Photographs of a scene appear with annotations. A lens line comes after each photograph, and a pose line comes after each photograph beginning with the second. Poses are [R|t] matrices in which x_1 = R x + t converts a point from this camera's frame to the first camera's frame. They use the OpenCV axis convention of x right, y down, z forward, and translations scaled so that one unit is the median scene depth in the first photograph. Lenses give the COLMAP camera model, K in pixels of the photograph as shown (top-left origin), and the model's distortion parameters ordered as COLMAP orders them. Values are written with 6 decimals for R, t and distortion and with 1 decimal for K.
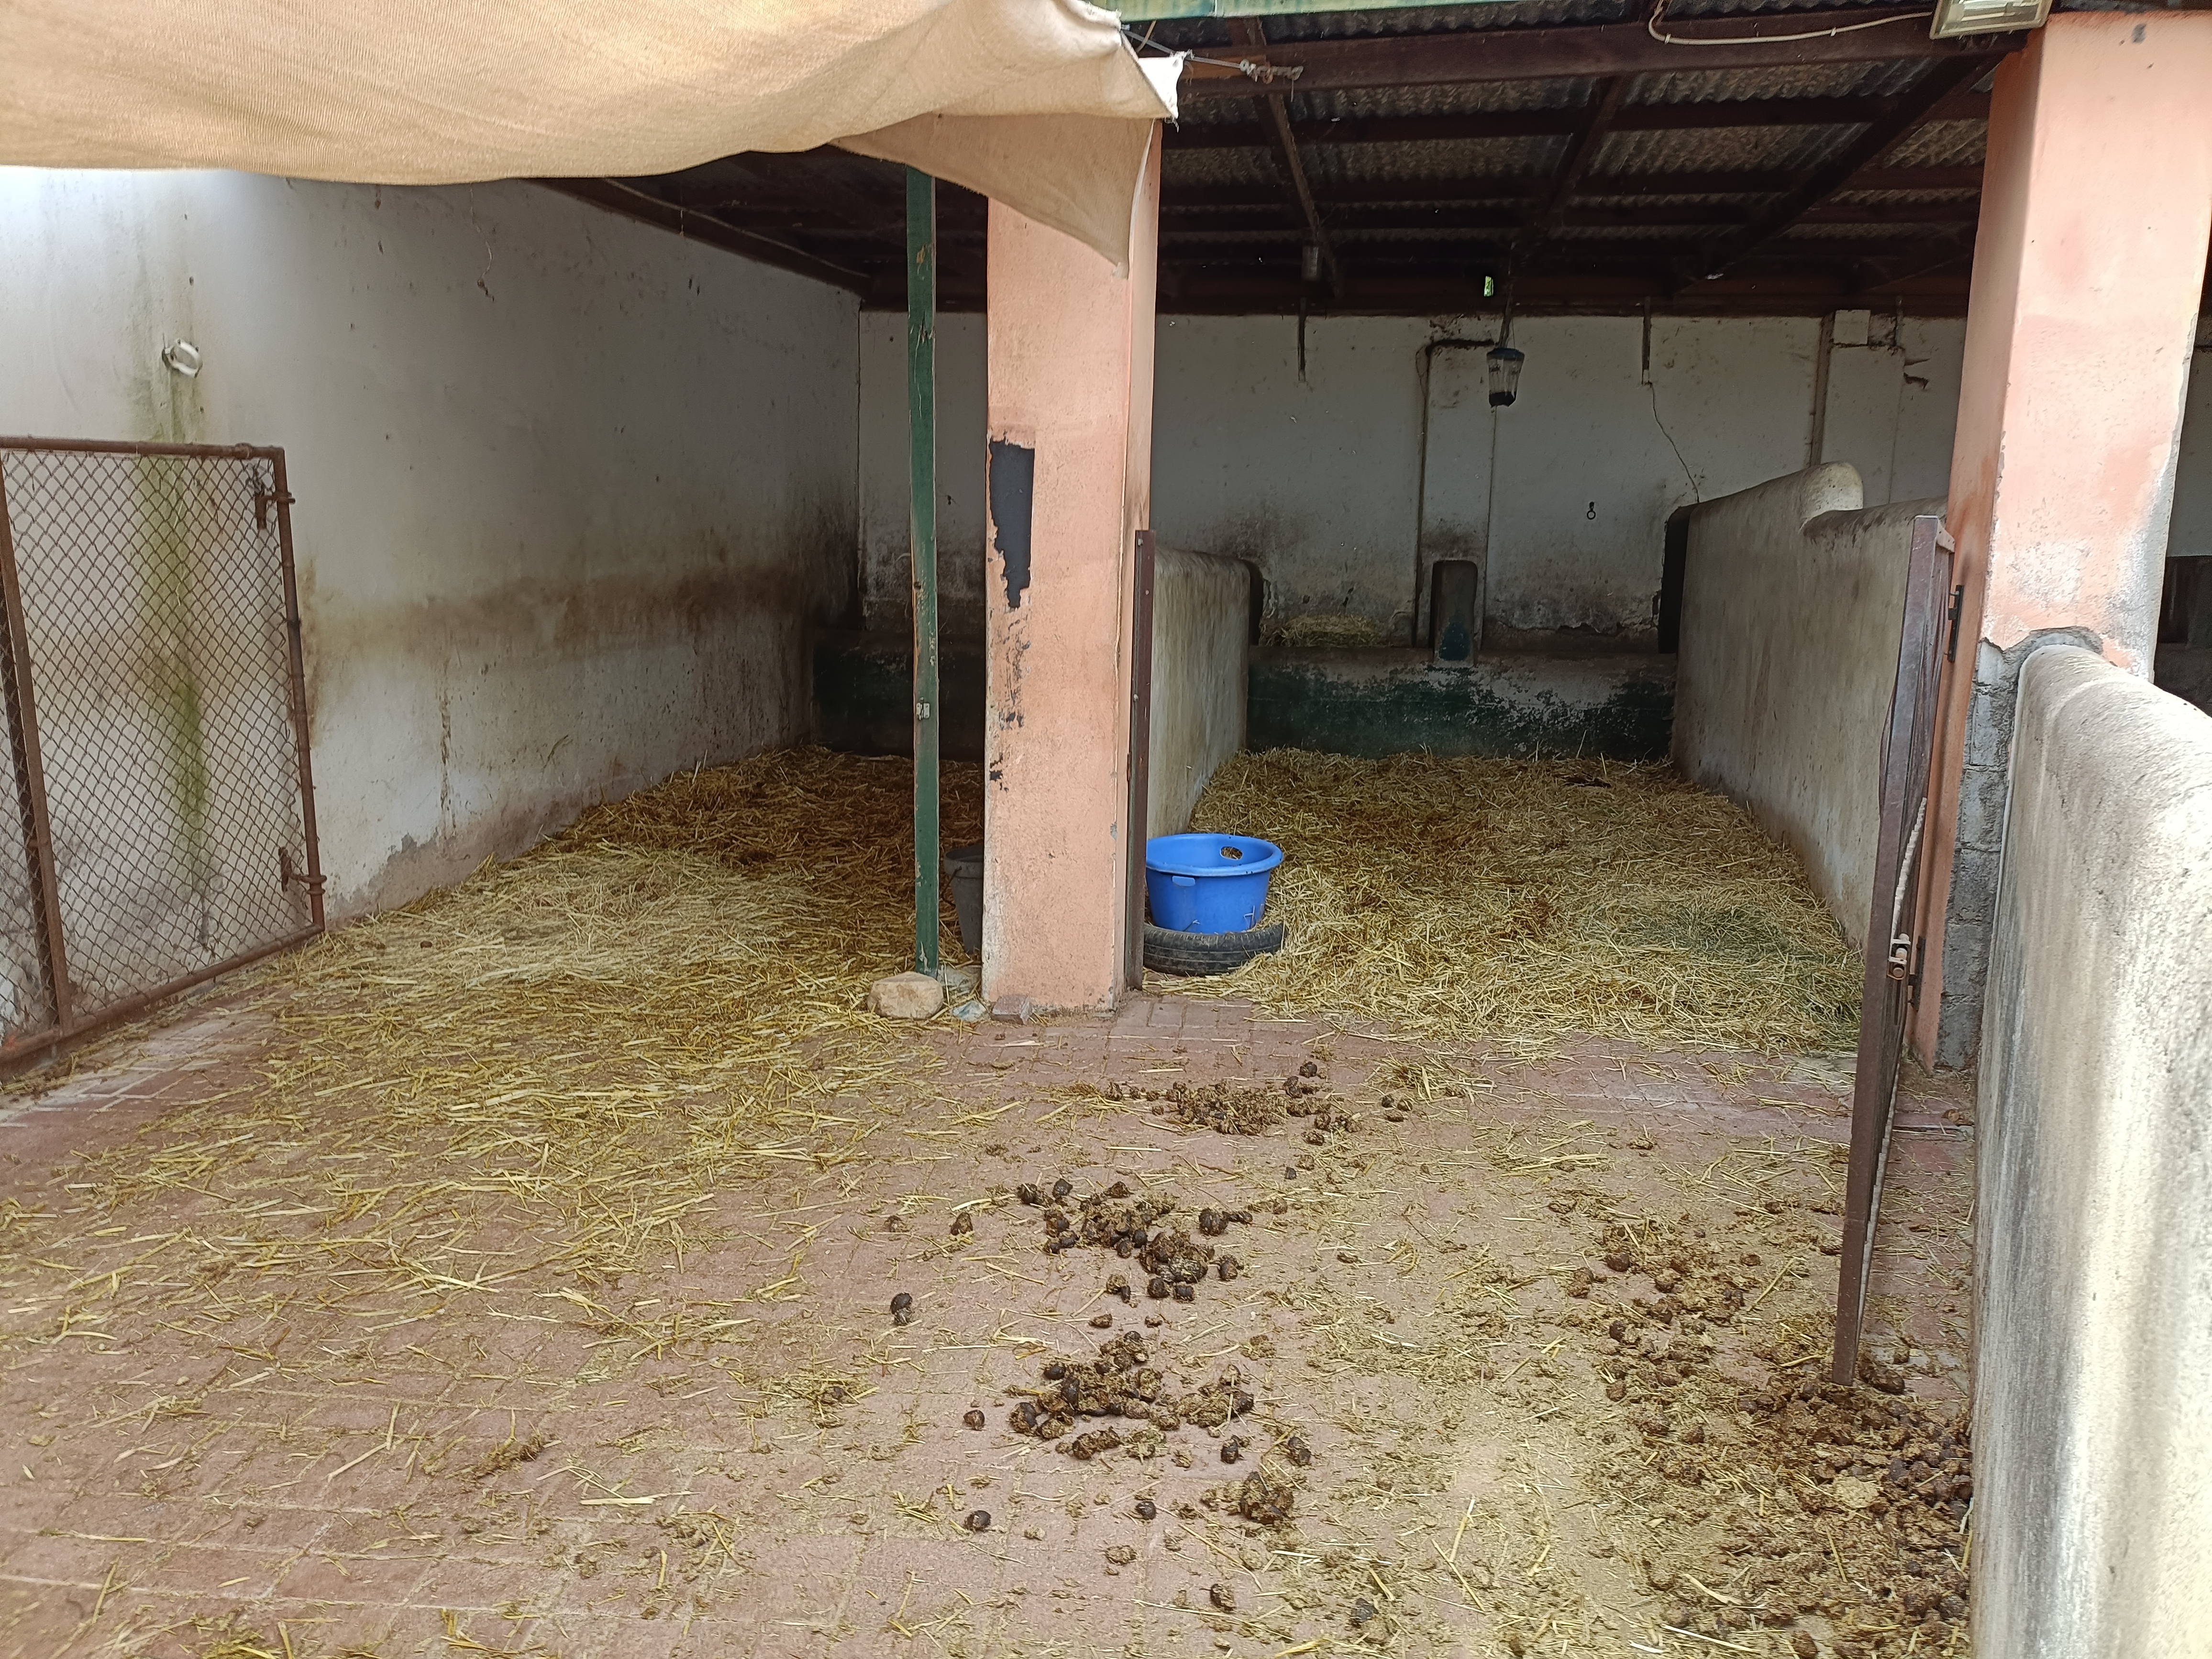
lens RADIAL K [[1642.4, 0, 1126.8], [0, 1642.4, 878.6], [0, 0, 1]] dist [0.018673, -0.007799]
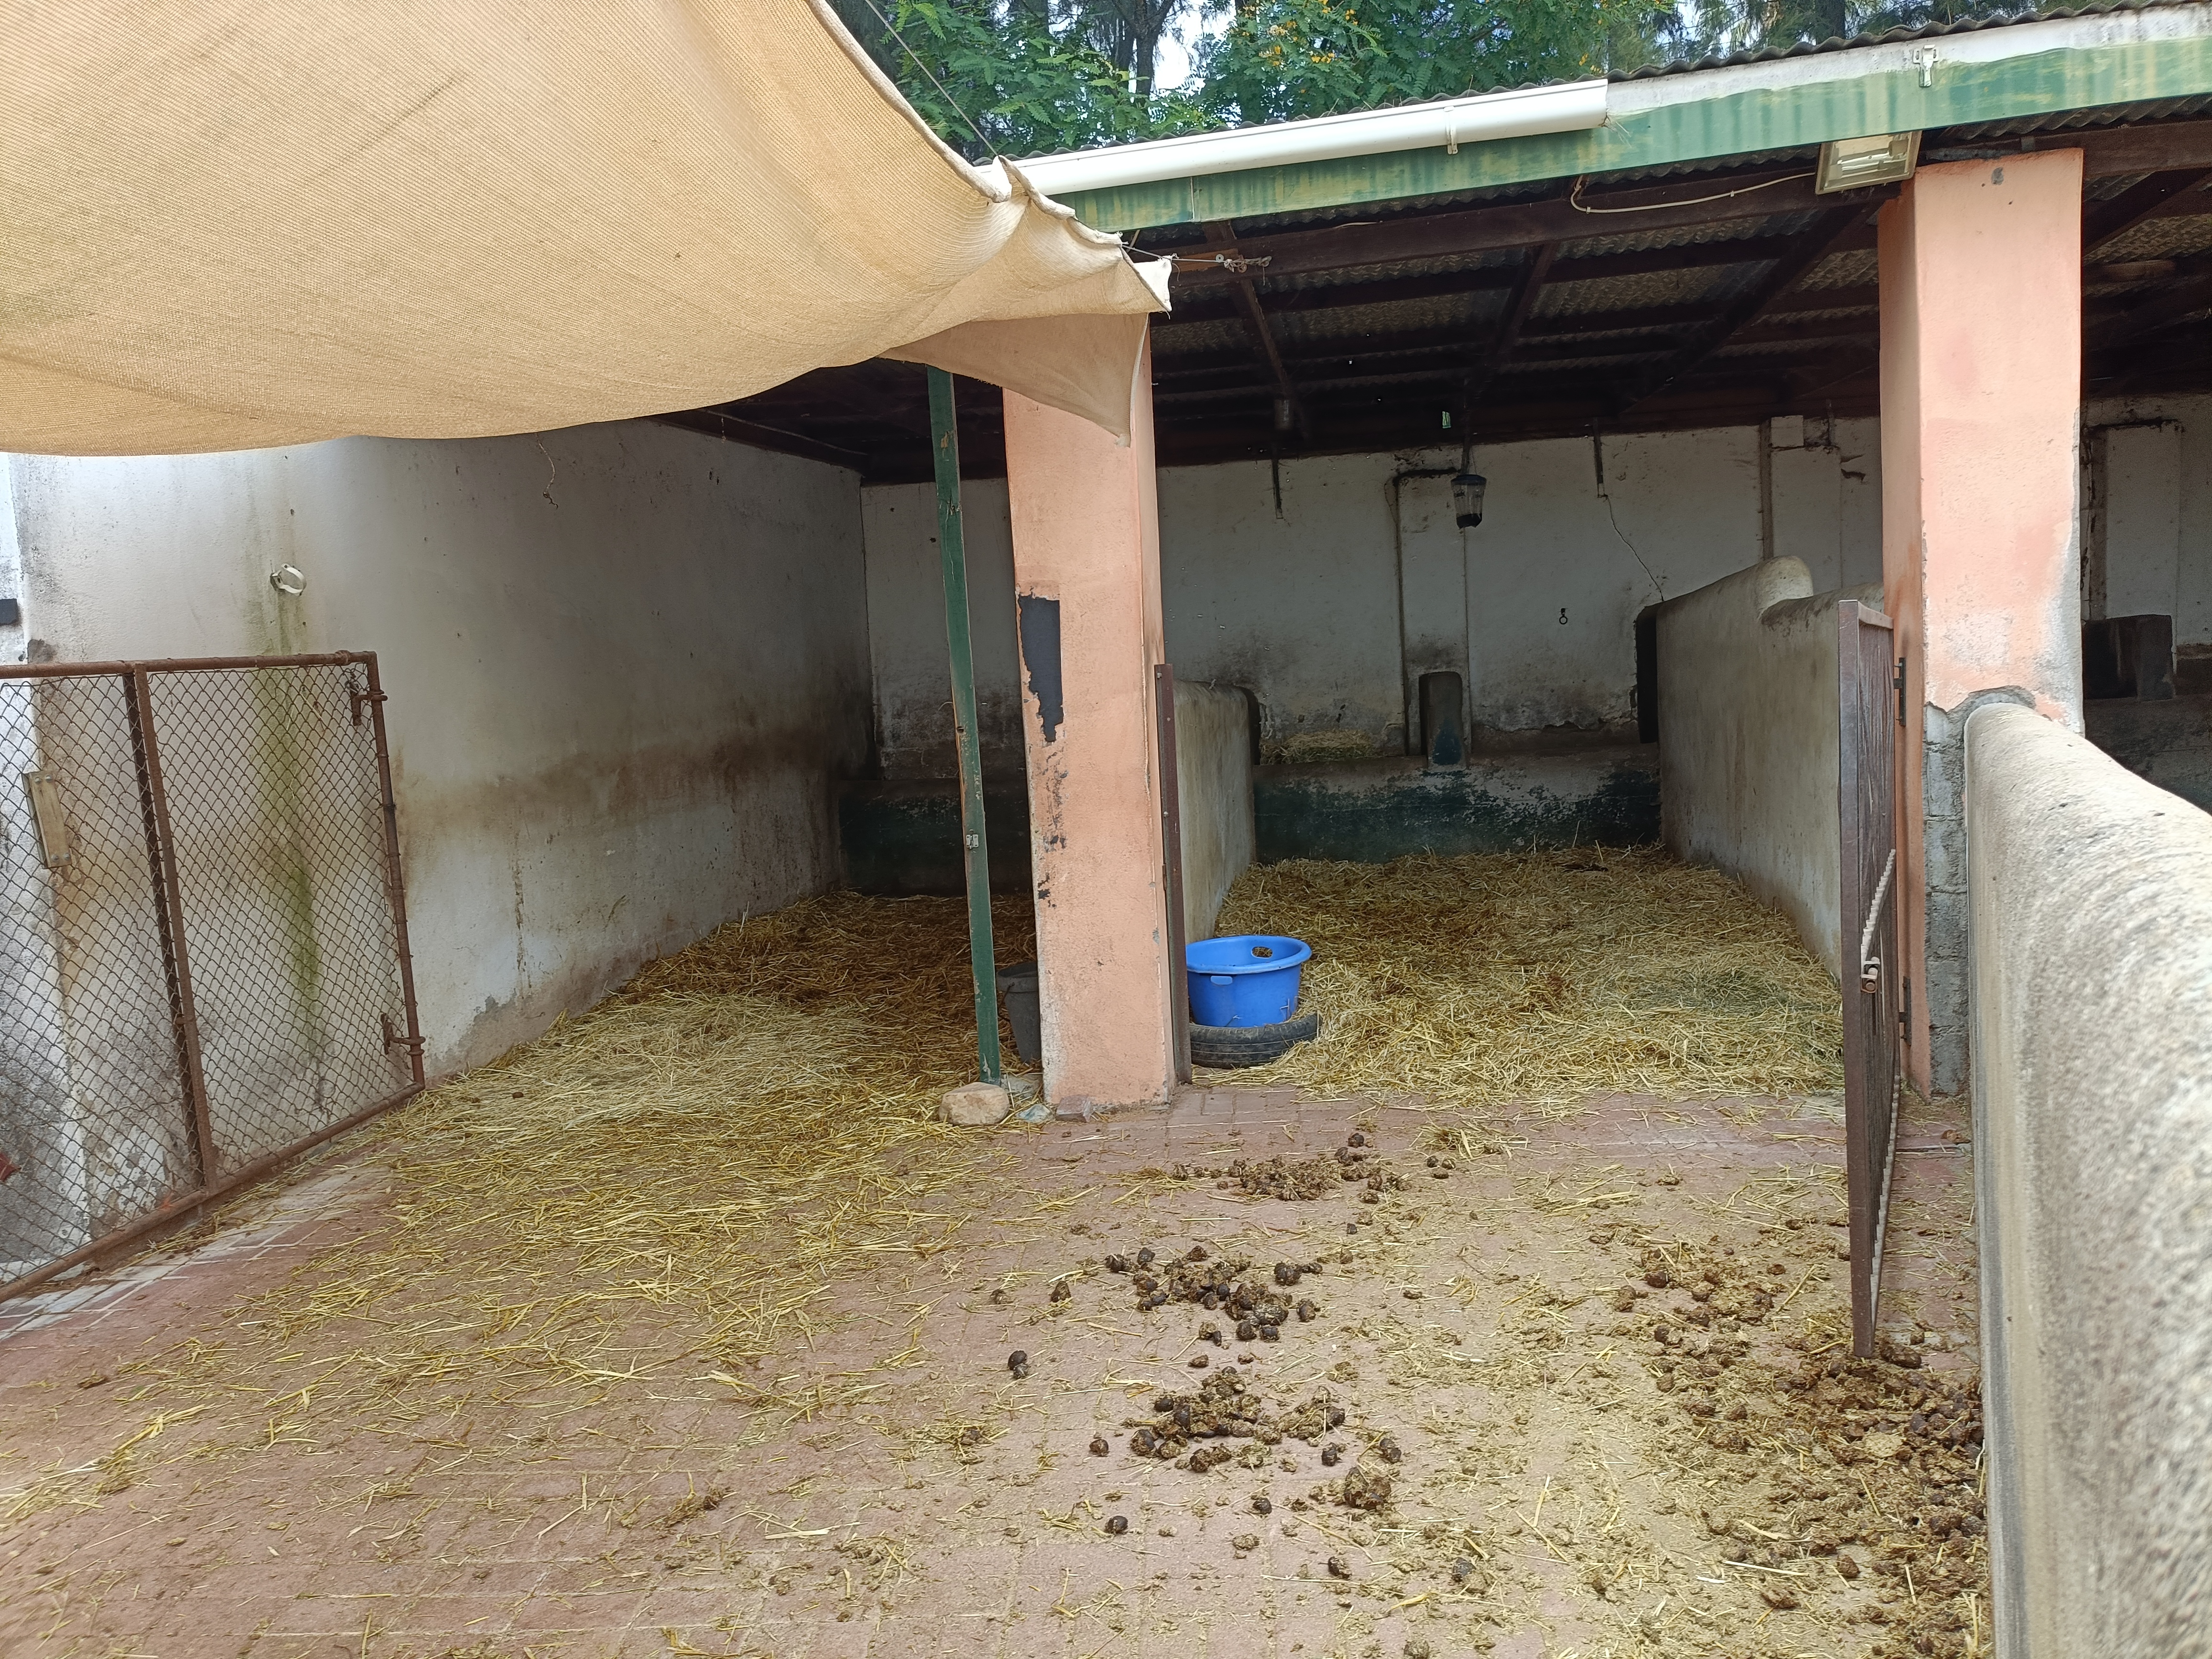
lens RADIAL K [[1642.4, 0, 1113.6], [0, 1642.4, 846.5], [0, 0, 1]] dist [0.018673, -0.007799]
pose [[0.997184, -0.074813, -0.005295, -0.027045], [0.073897, 0.992130, -0.101080, 0.020661], [0.012816, 0.100404, 0.994864, -0.096393]]
